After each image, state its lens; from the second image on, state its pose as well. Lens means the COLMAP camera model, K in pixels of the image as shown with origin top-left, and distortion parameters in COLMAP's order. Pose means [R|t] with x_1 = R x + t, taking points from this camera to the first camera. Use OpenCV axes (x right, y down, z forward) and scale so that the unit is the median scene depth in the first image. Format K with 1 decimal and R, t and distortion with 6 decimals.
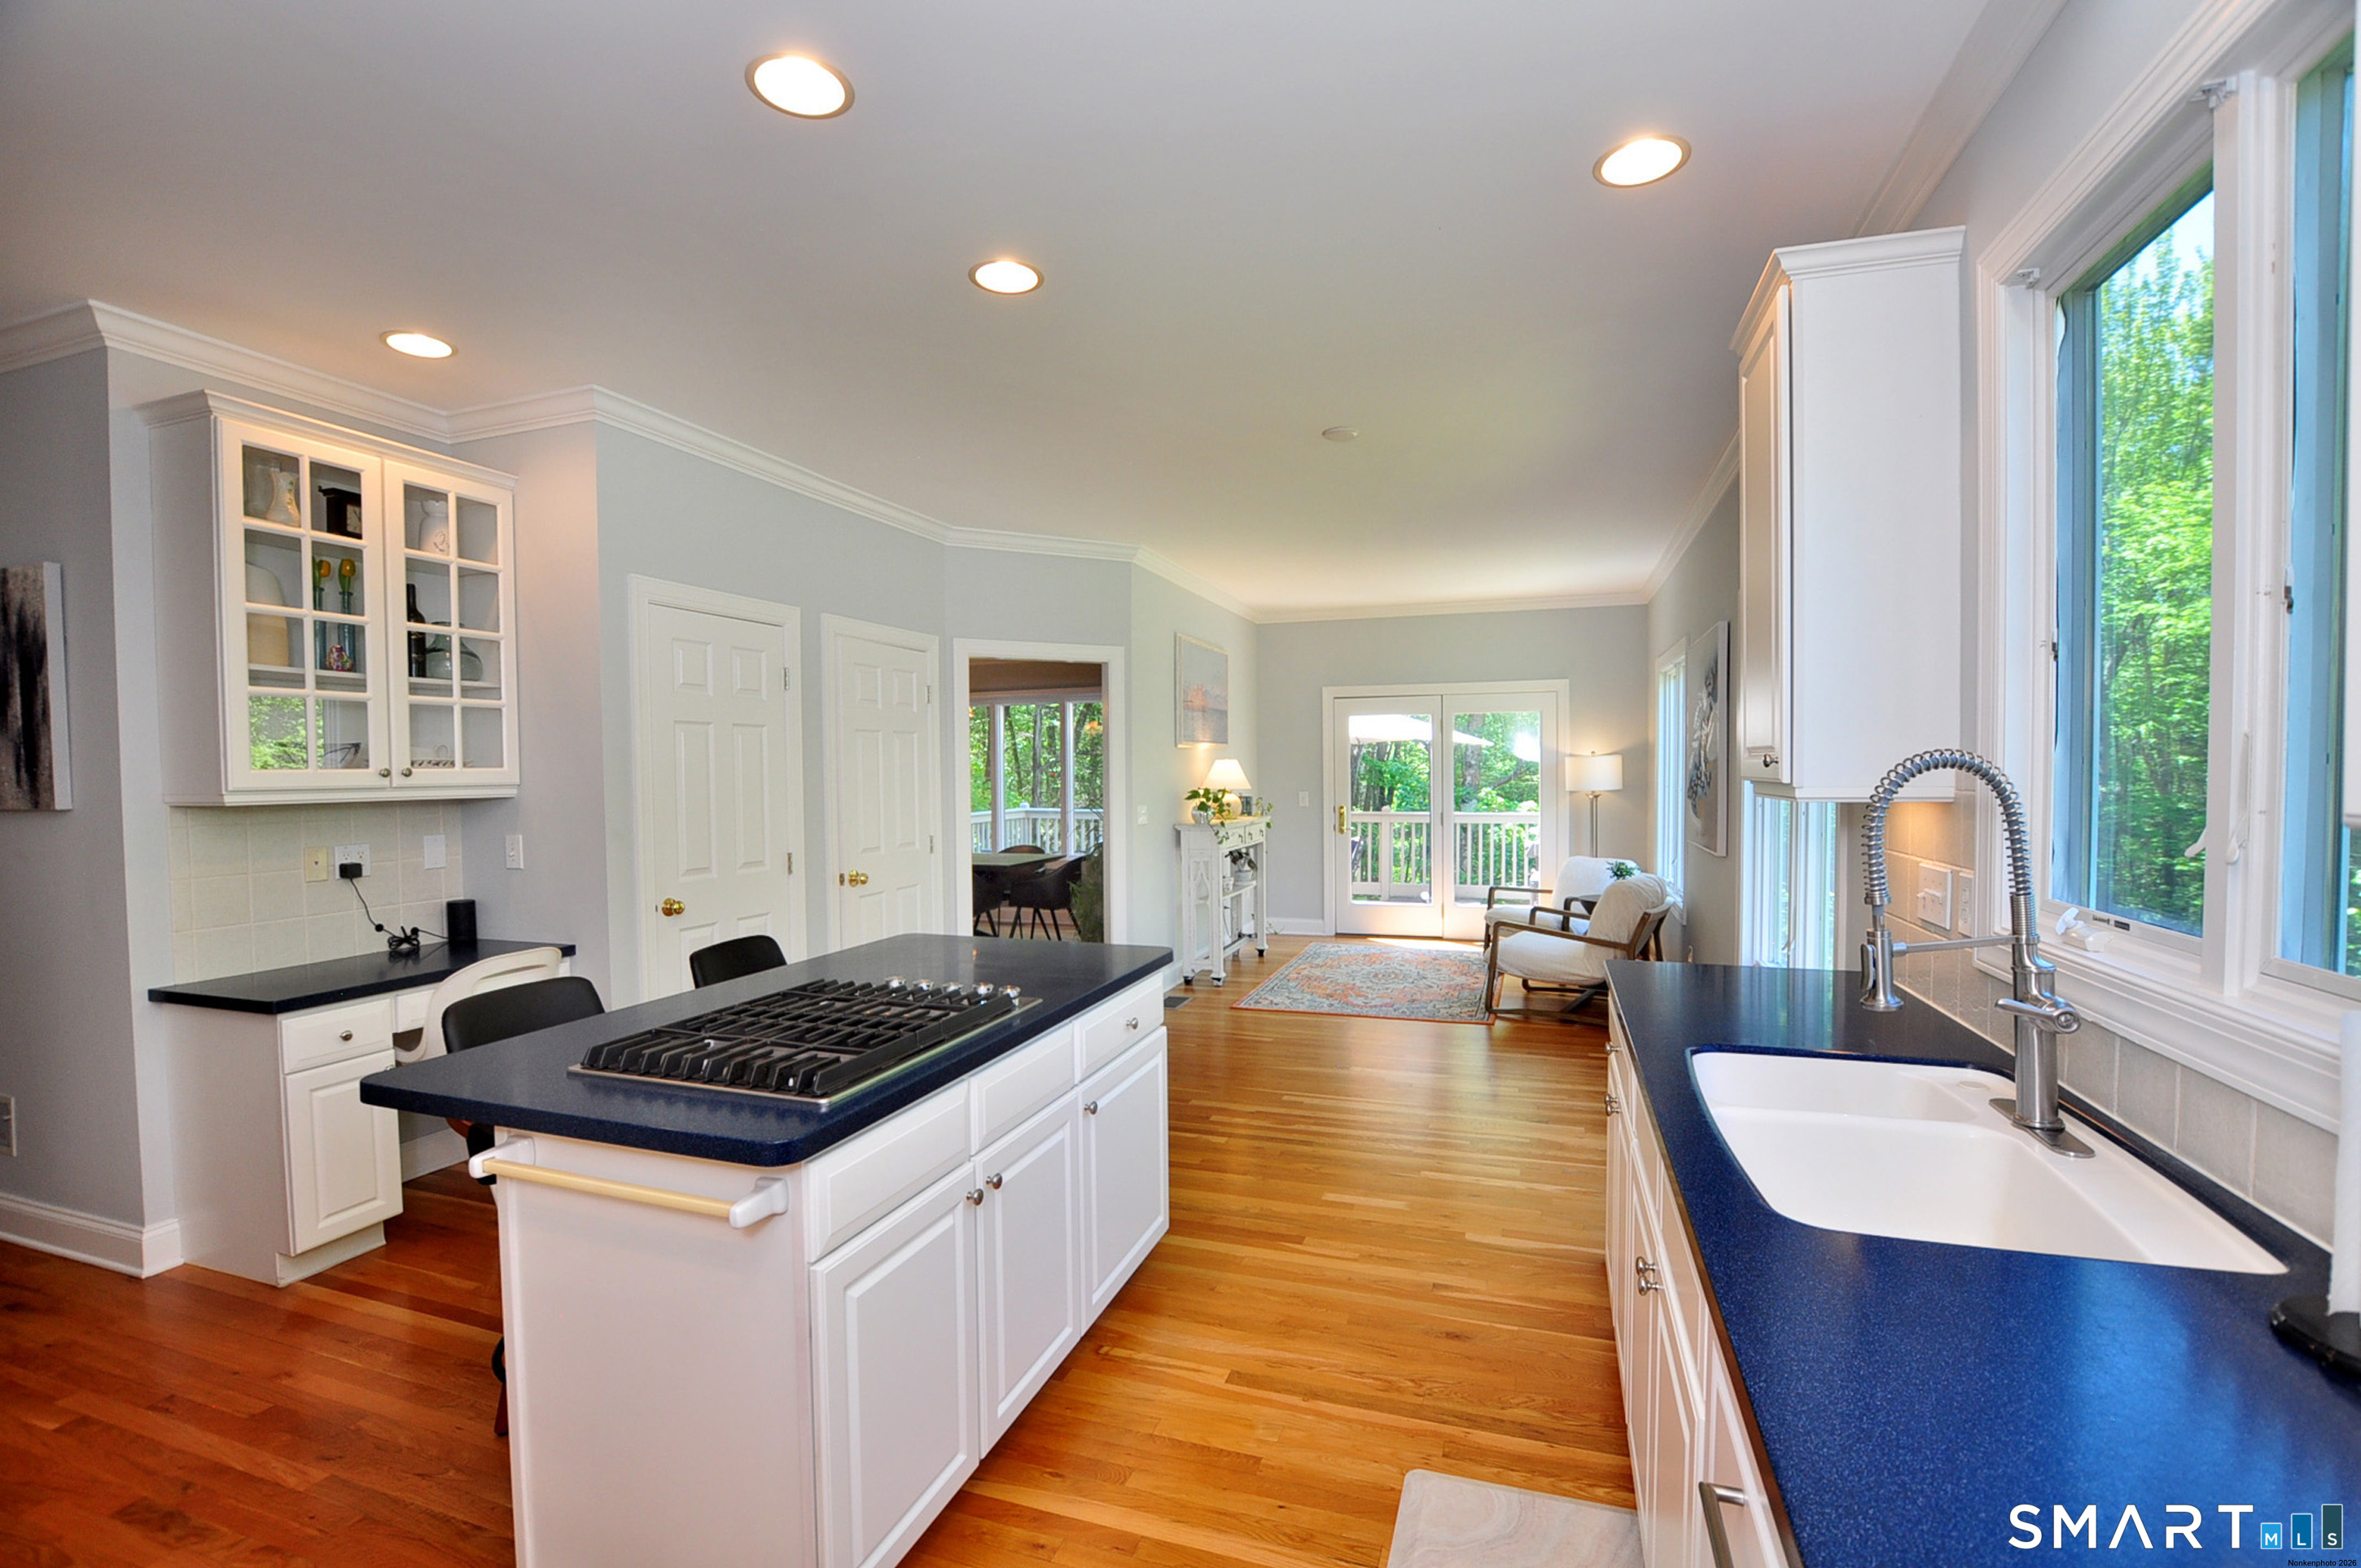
lens RADIAL K [[1045.5, 0, 1197.7], [0, 1045.5, 804.0], [0, 0, 1]] dist [-0.034190, 0.000240]
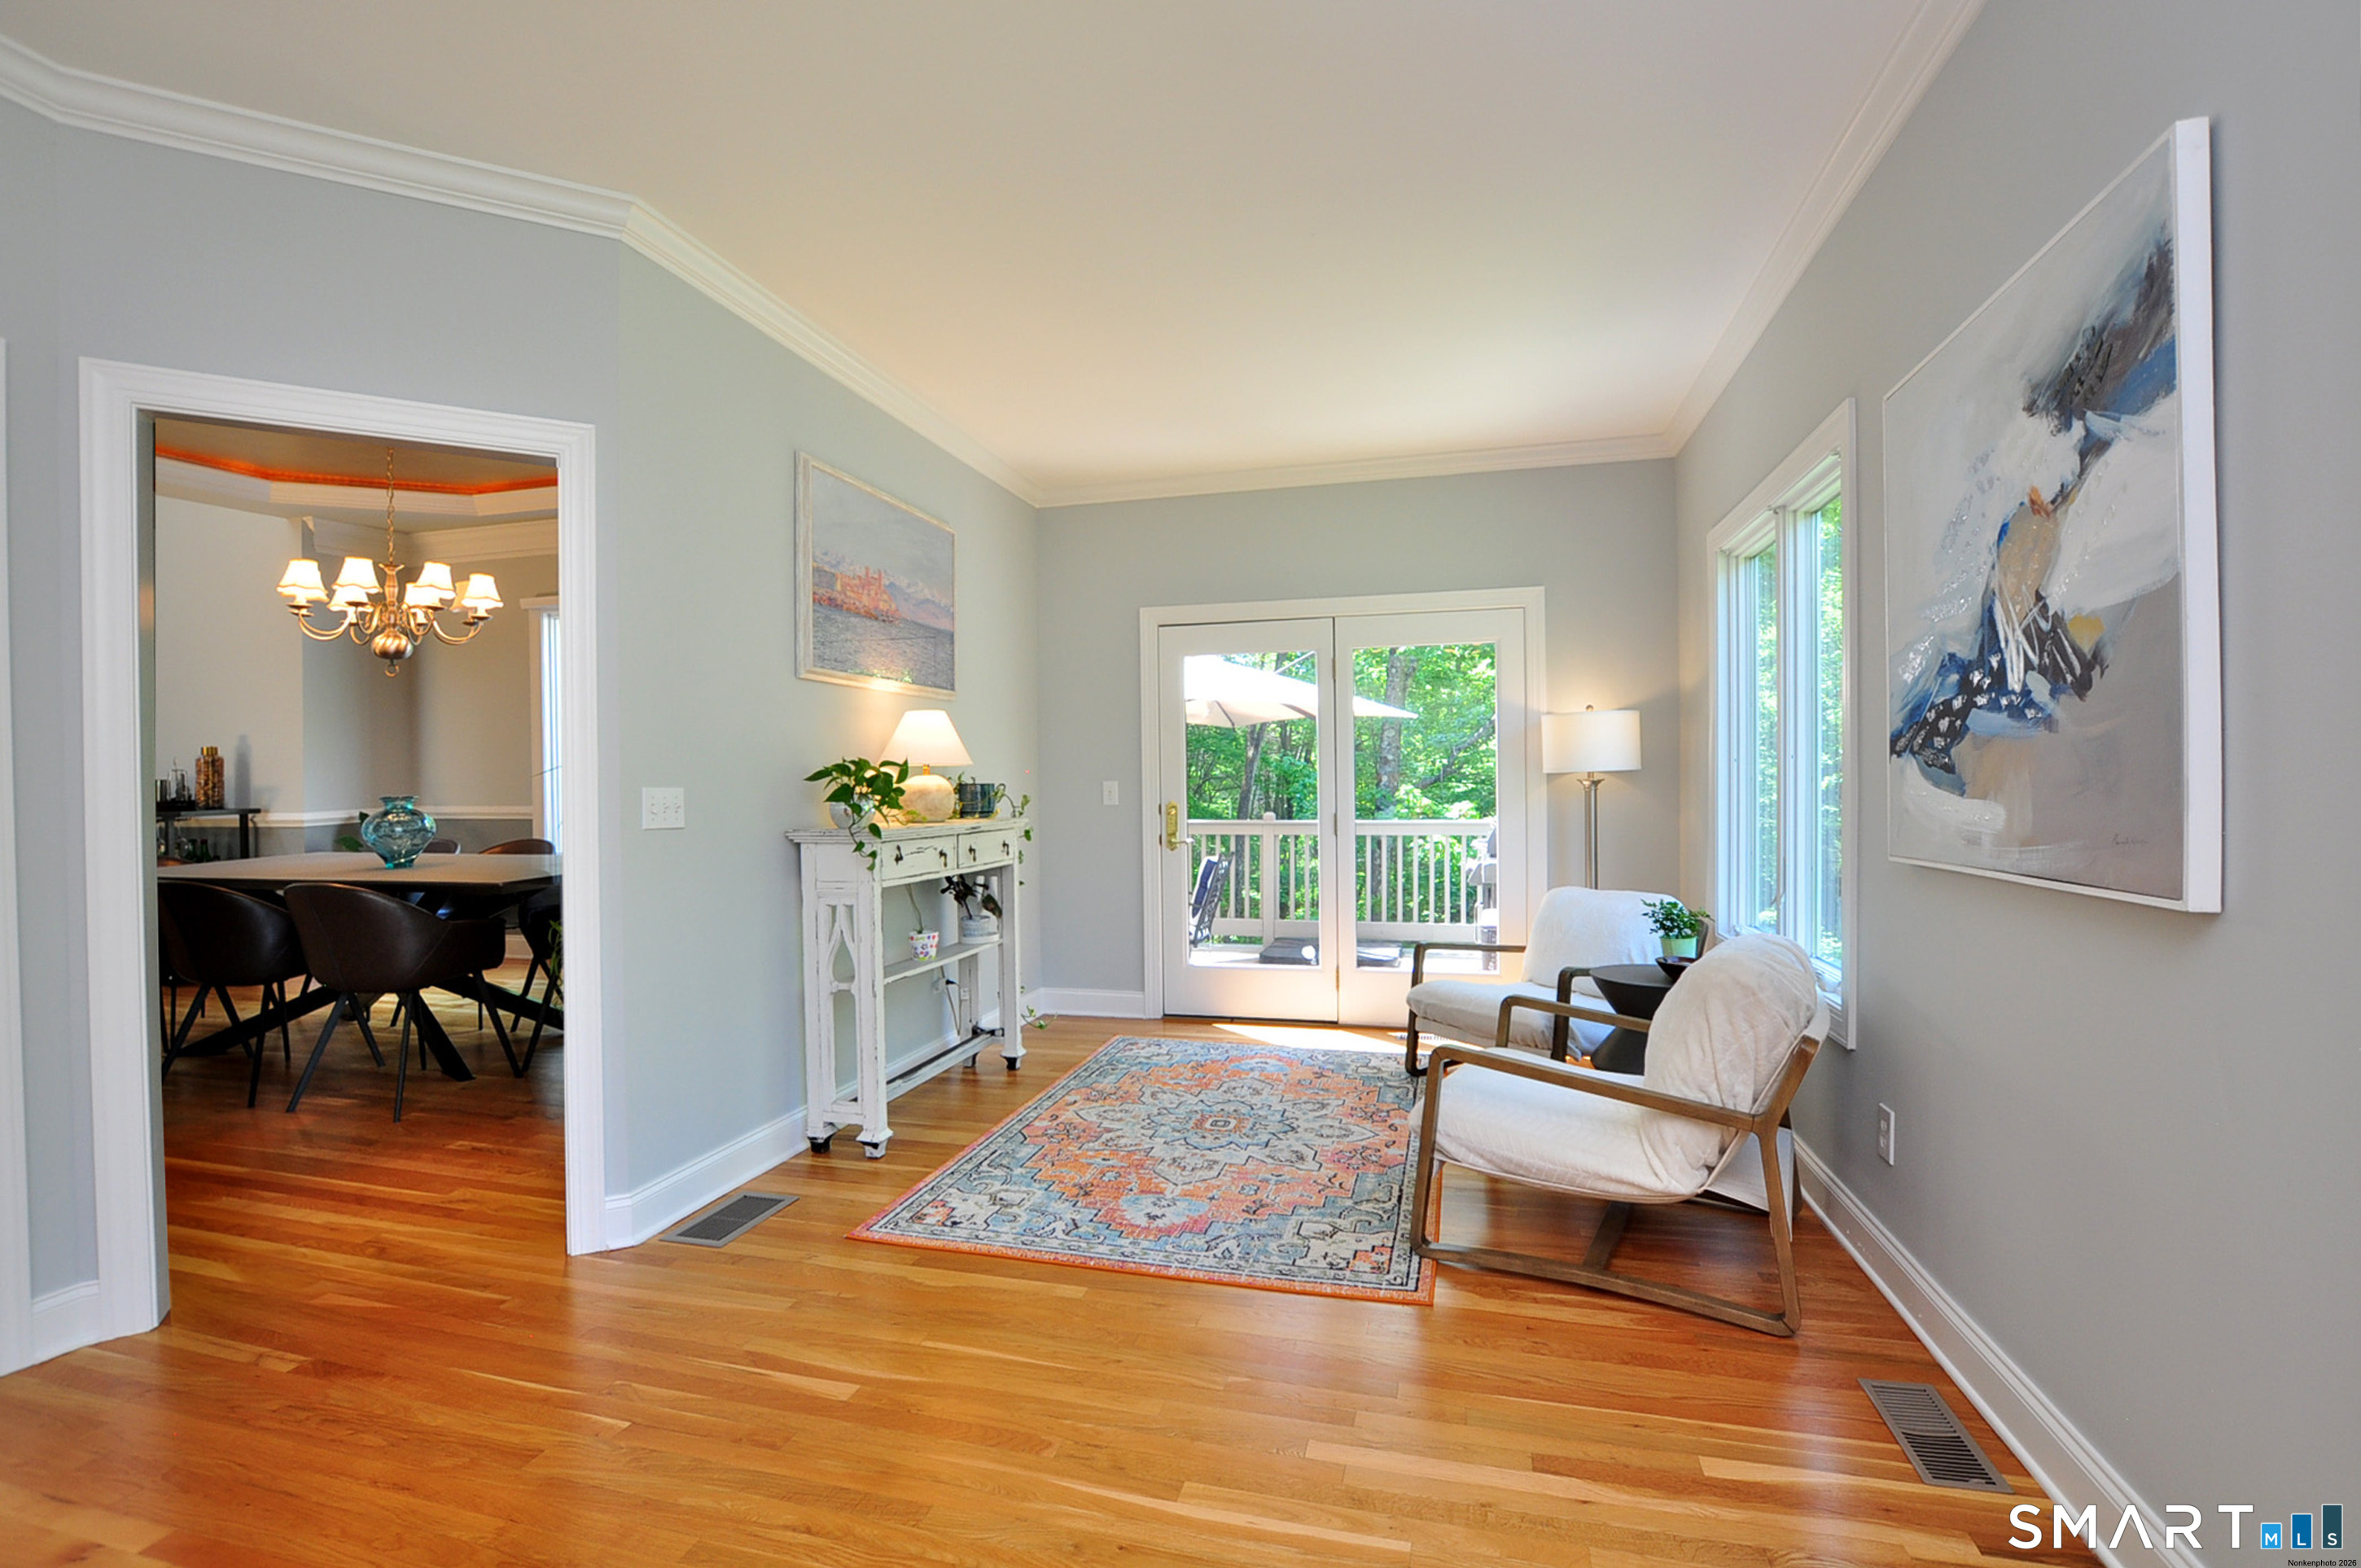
lens RADIAL K [[1063.4, 0, 1175.5], [0, 1063.4, 789.0], [0, 0, 1]] dist [-0.020358, -0.000238]
pose [[0.998406, -0.000735, 0.056443, 0.121823], [0.002439, 0.999543, -0.030129, 0.014024], [-0.056395, 0.030219, 0.997951, 0.445469]]
